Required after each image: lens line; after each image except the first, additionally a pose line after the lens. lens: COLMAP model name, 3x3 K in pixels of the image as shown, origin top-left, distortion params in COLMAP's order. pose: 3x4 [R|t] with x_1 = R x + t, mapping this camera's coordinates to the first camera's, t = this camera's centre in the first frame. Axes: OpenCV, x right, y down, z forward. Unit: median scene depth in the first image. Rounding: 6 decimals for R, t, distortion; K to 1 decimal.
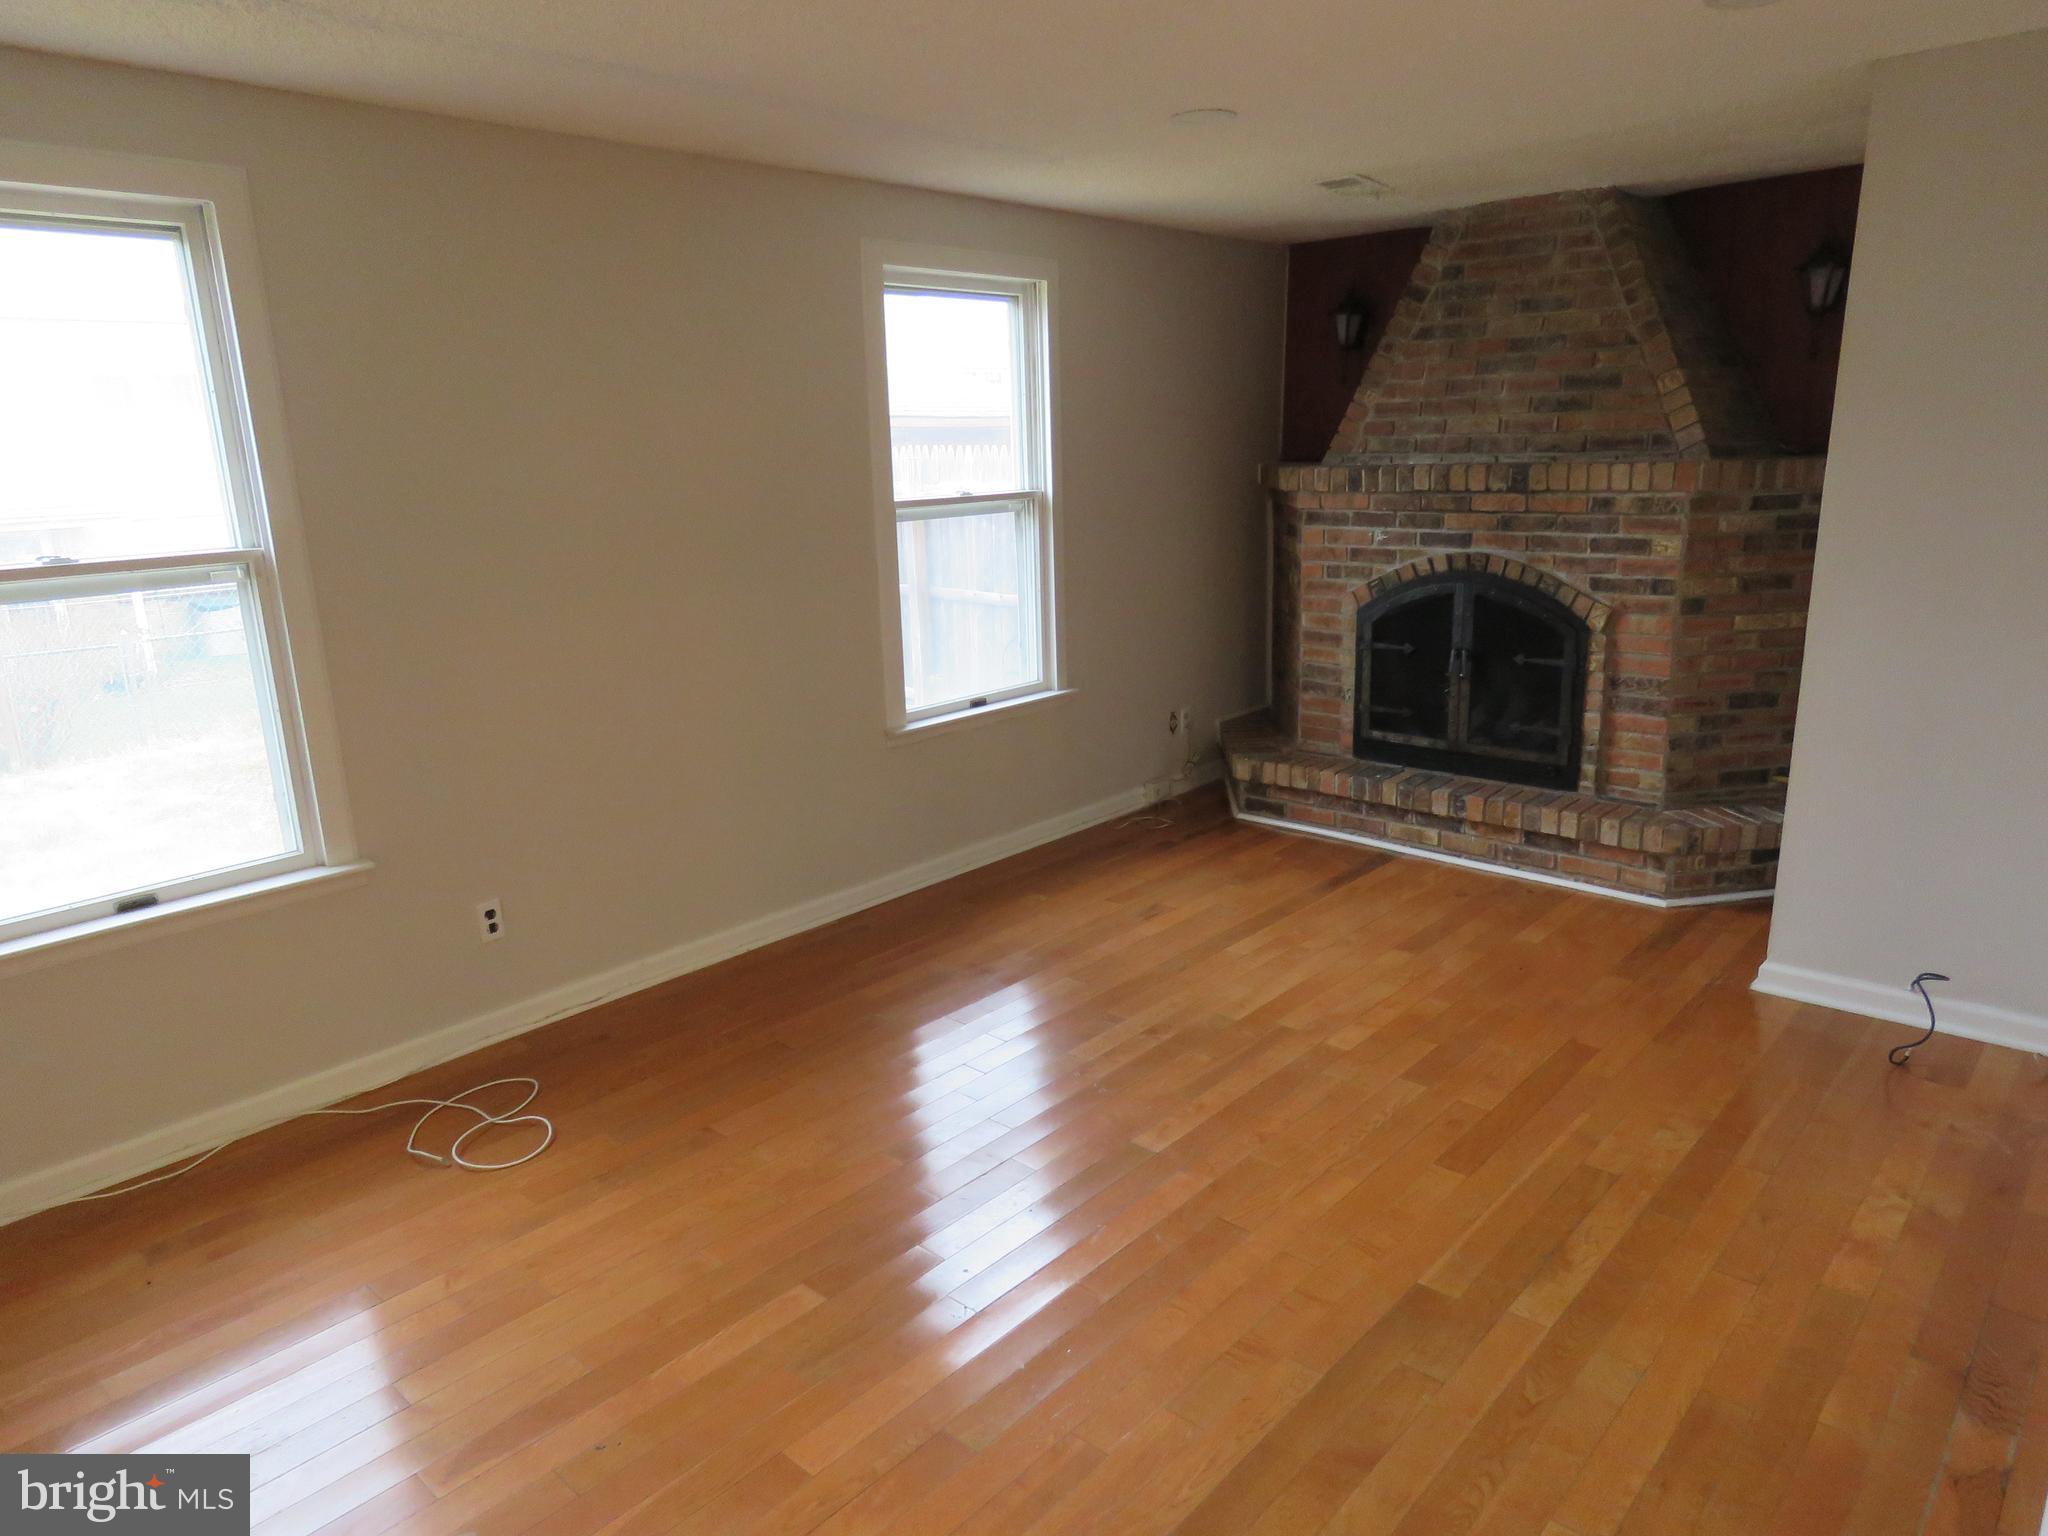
lens RADIAL K [[1318.2, 0, 1022.8], [0, 1318.2, 769.2], [0, 0, 1]] dist [0.001464, -0.001026]
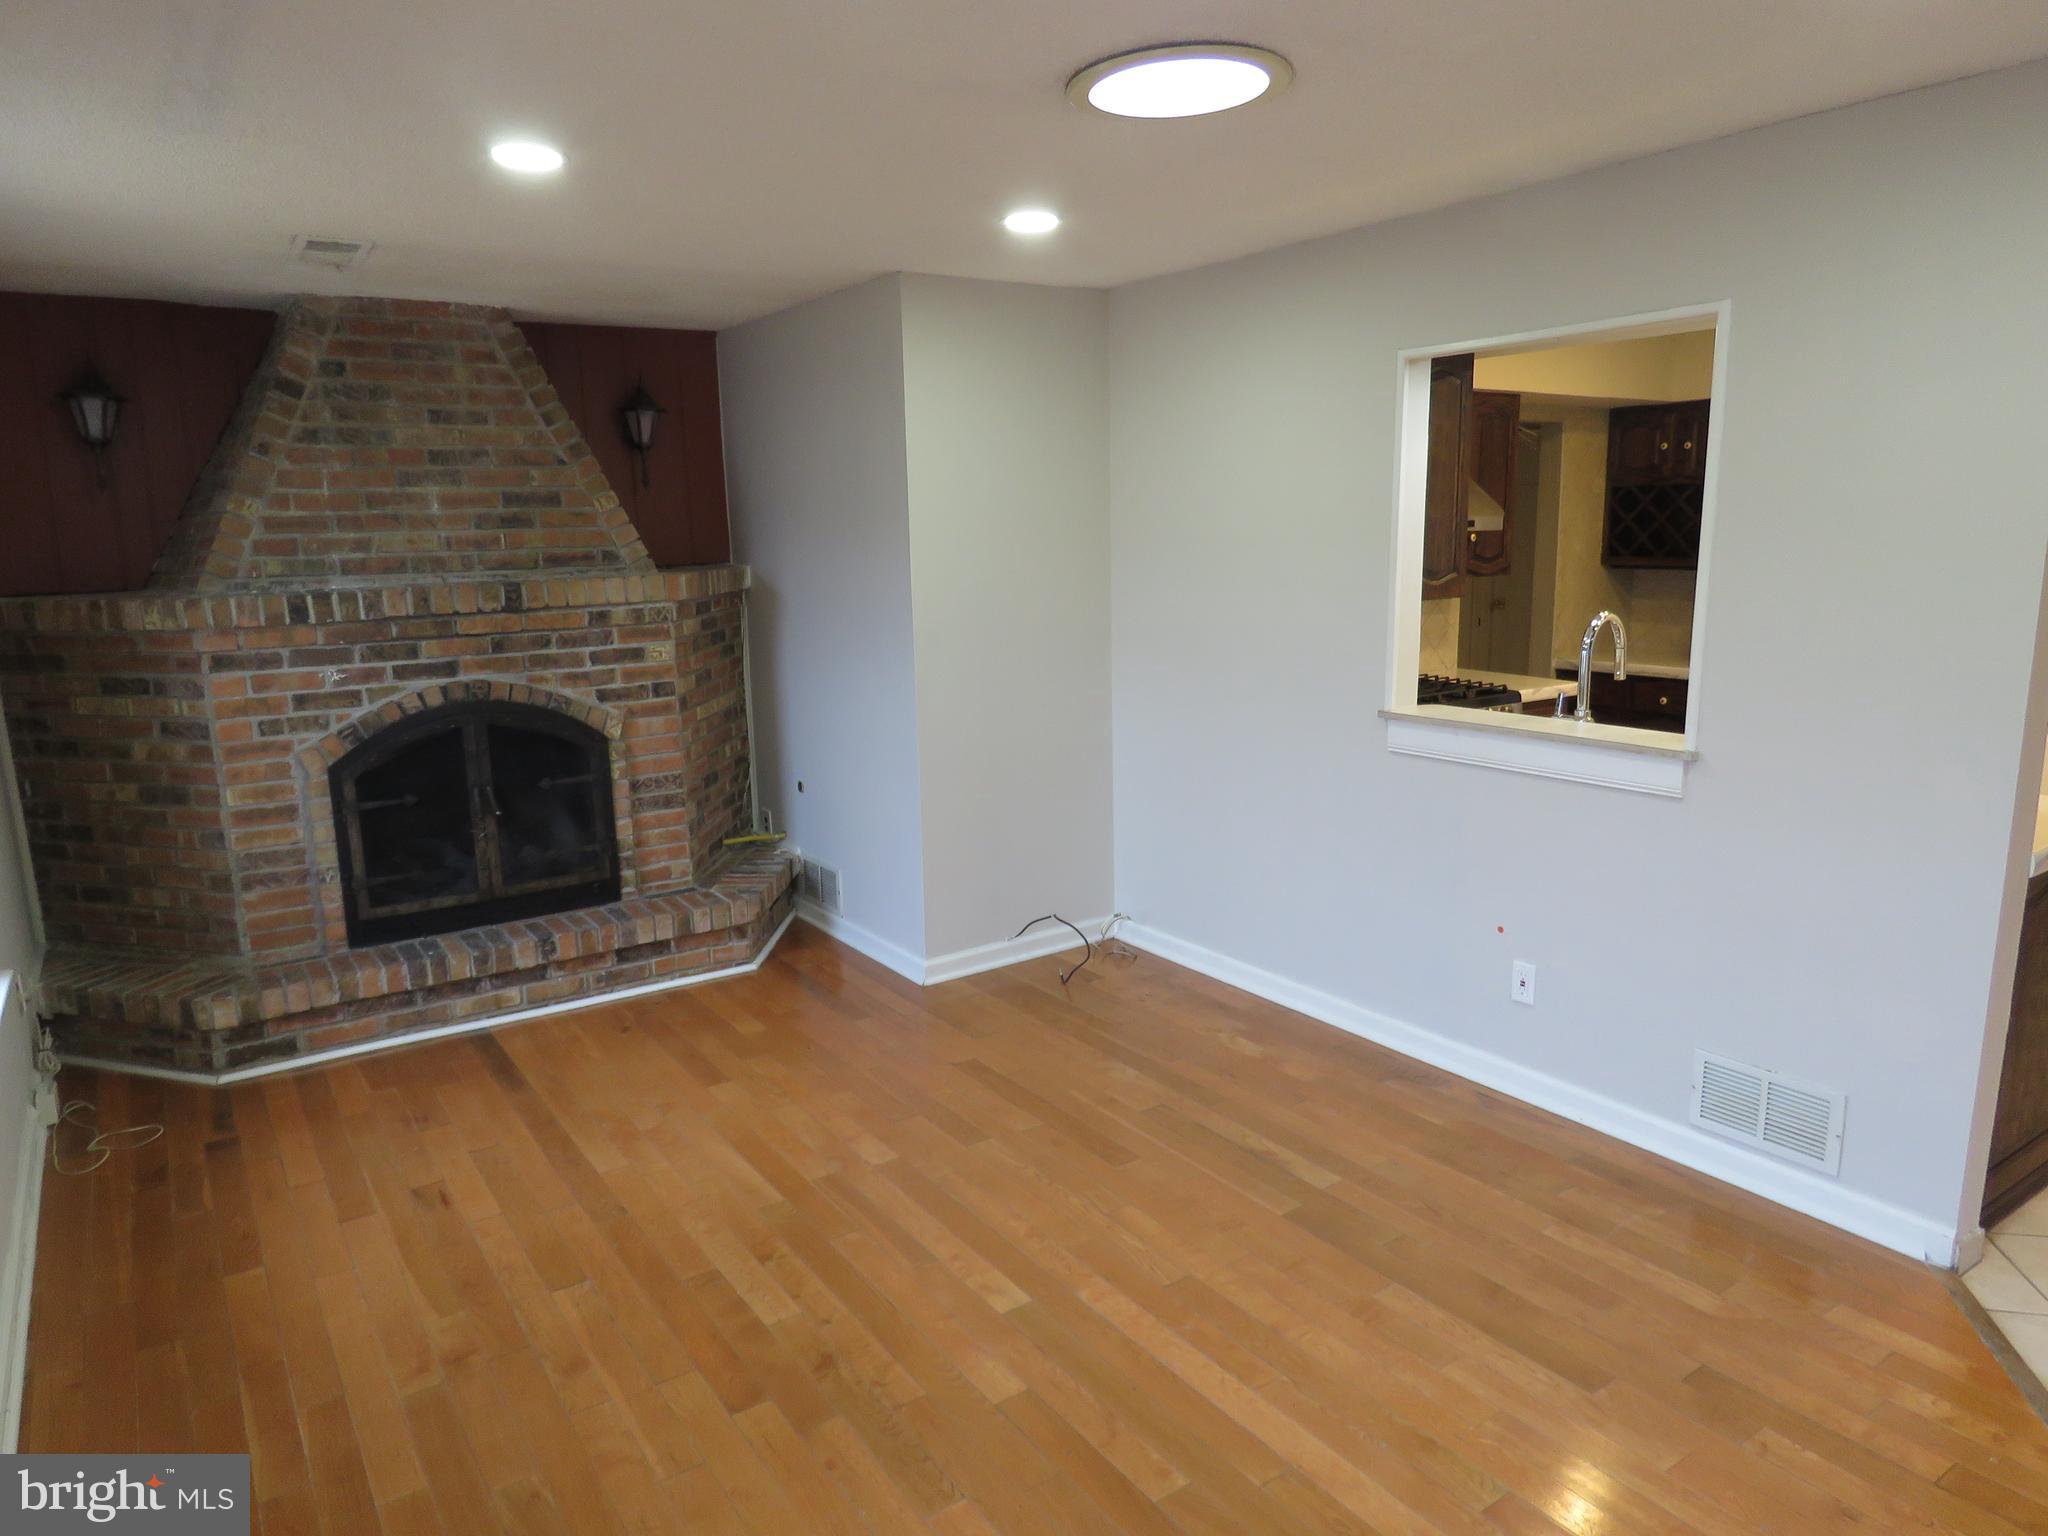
lens RADIAL K [[1318.2, 0, 1019.8], [0, 1318.2, 768.0], [0, 0, 1]] dist [0.001464, -0.001026]
pose [[0.228145, -0.159826, 0.960420, -0.461556], [0.254092, 0.962024, 0.099734, -0.103345], [-0.939887, 0.221281, 0.260091, 0.434446]]
